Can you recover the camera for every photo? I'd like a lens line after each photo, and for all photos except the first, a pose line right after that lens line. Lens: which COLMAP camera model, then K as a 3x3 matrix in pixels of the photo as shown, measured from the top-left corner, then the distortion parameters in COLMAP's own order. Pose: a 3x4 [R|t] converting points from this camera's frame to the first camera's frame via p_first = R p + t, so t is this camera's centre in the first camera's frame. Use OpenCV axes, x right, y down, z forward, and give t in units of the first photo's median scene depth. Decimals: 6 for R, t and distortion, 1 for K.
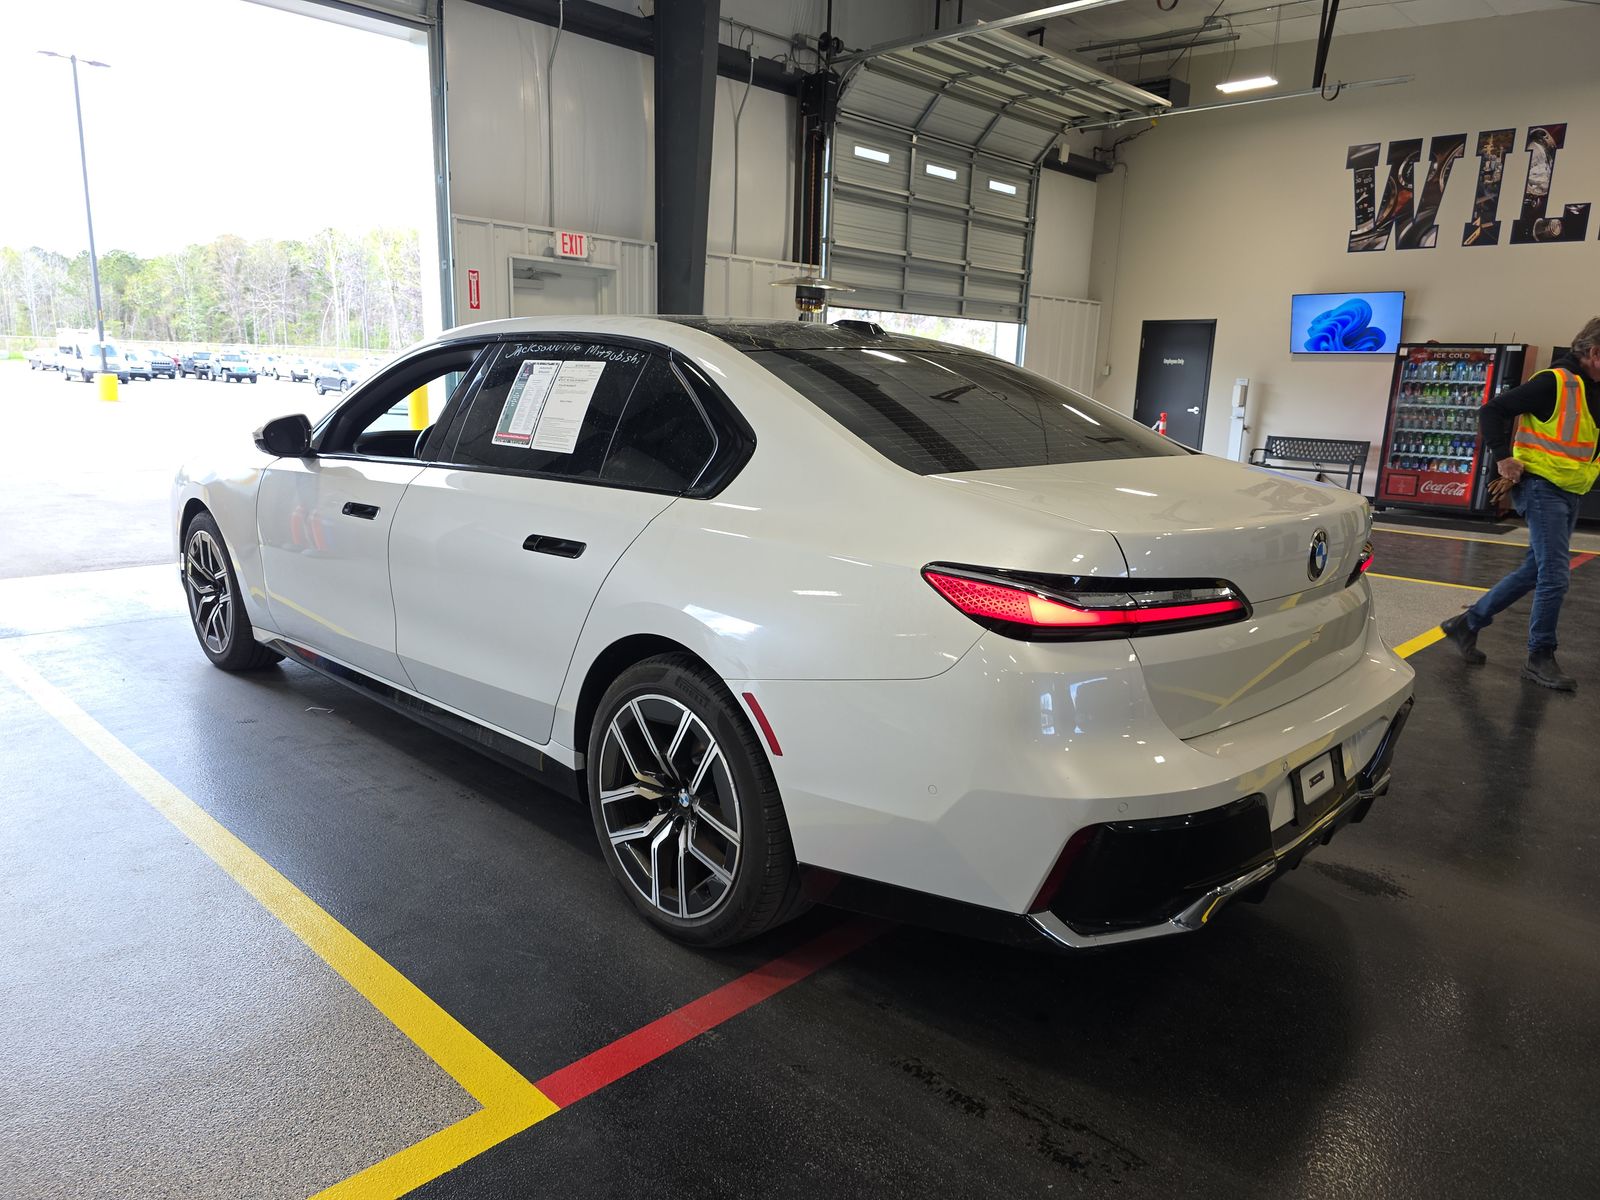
lens RADIAL K [[1085.1, 0, 800.0], [0, 1085.1, 600.0], [0, 0, 1]] dist [0.095692, -0.076674]
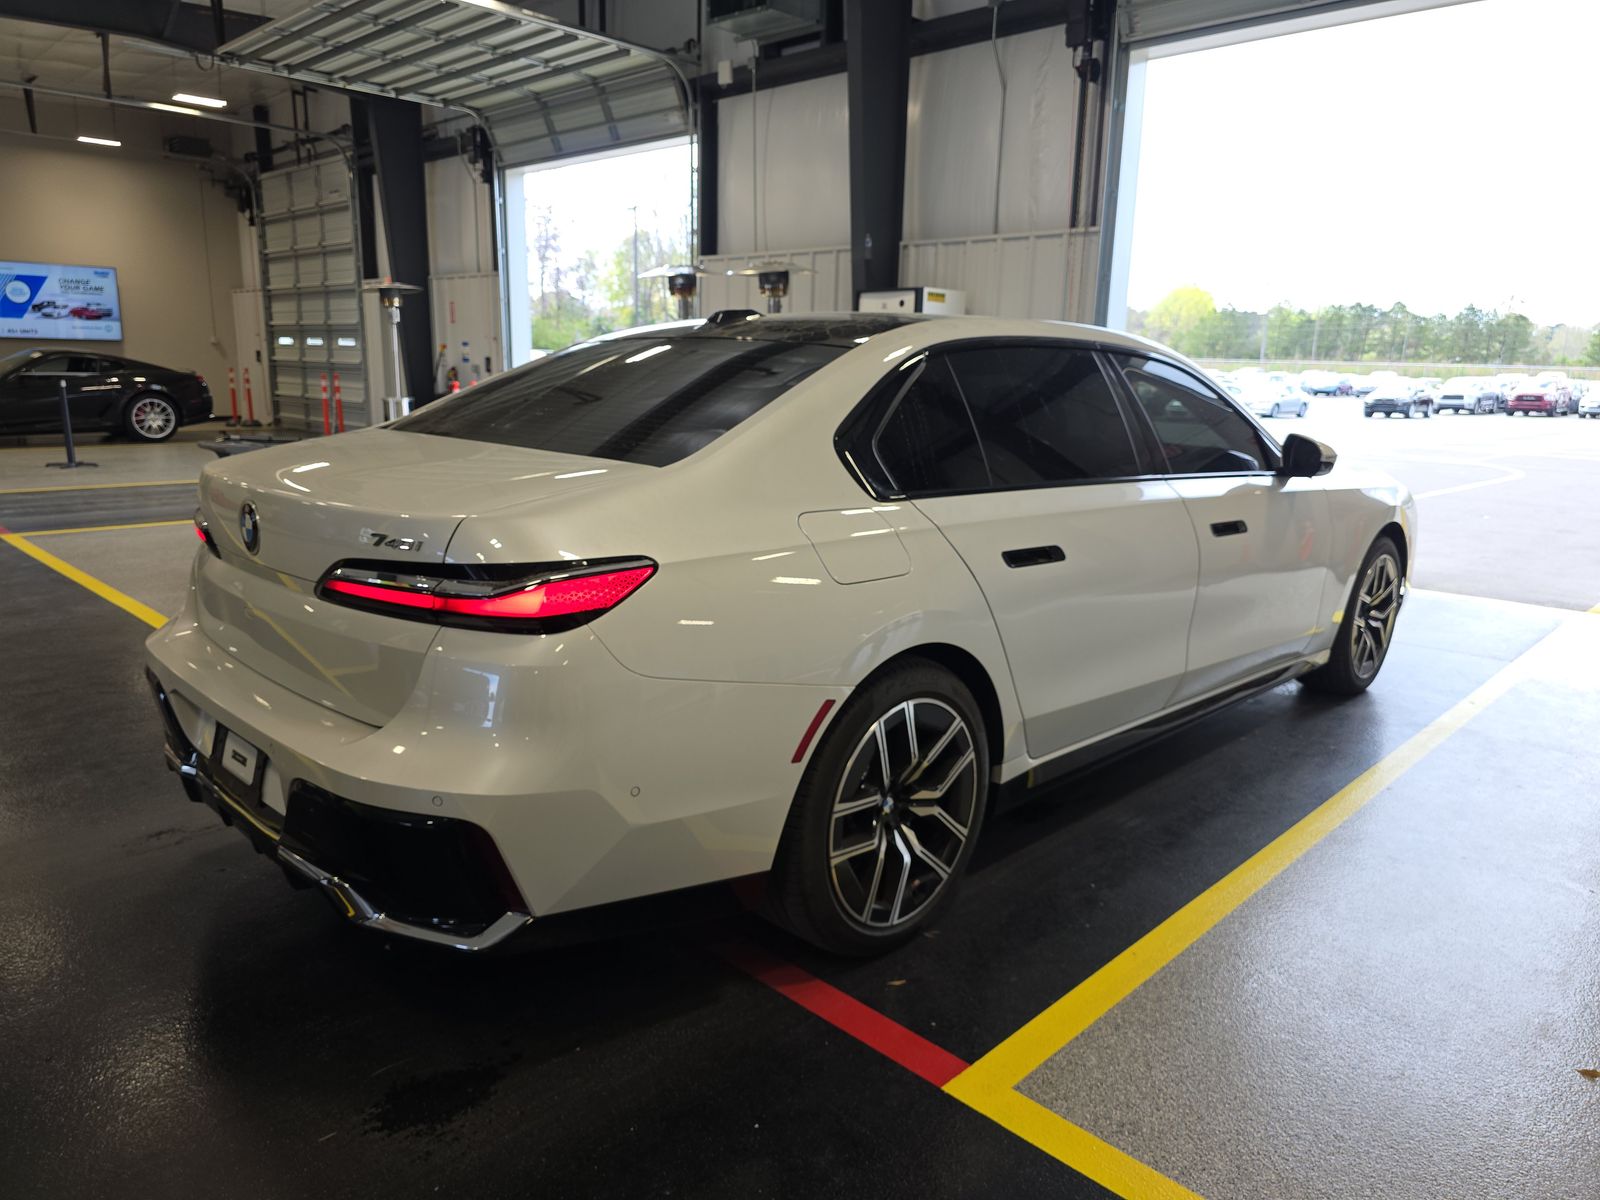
lens RADIAL K [[1094.0, 0, 762.1], [0, 1094.0, 604.3], [0, 0, 1]] dist [0.032066, -0.076587]
pose [[-0.017100, 0.187990, -0.982022, 0.407832], [-0.222798, 0.956755, 0.187033, -0.074515], [0.974715, 0.221991, 0.025523, 0.411052]]
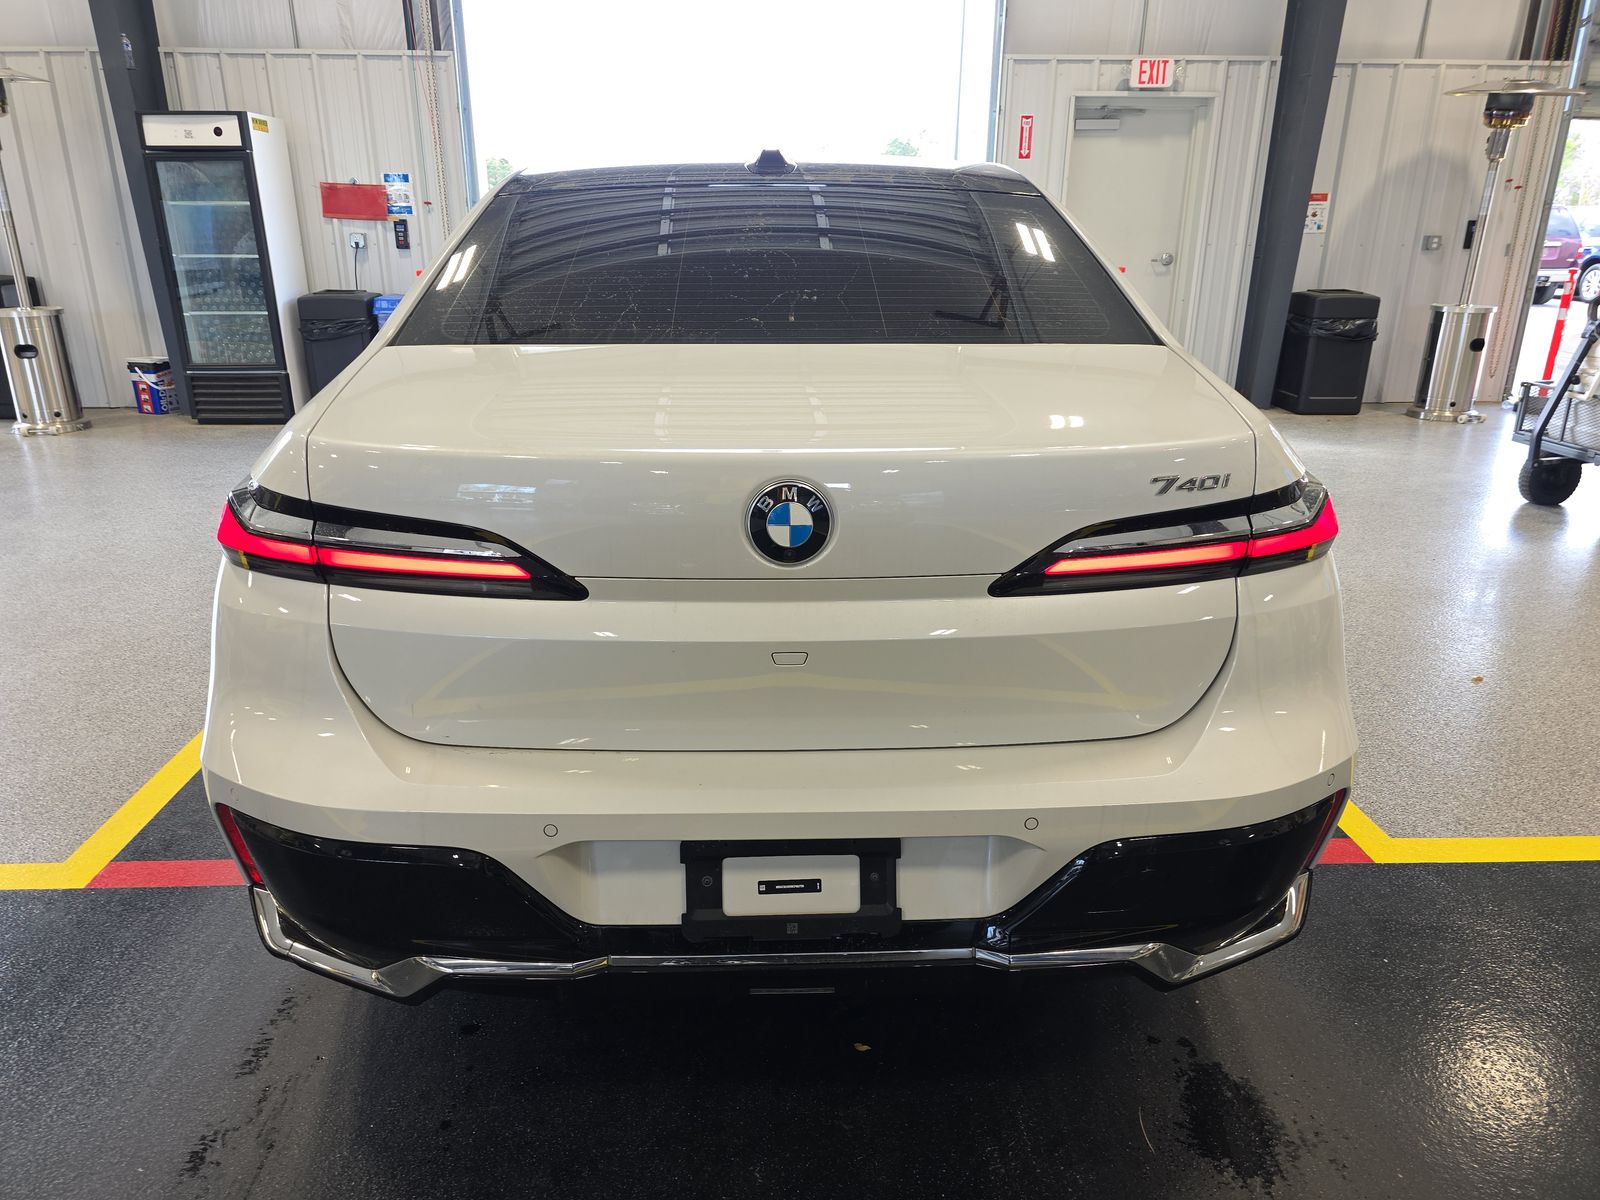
lens RADIAL K [[1085.5, 0, 800.0], [0, 1085.5, 600.0], [0, 0, 1]] dist [0.030398, -0.027031]
pose [[0.721615, 0.206308, -0.660839, 0.246453], [-0.125181, 0.977714, 0.168539, -0.028500], [0.680883, -0.038896, 0.731359, 0.167892]]
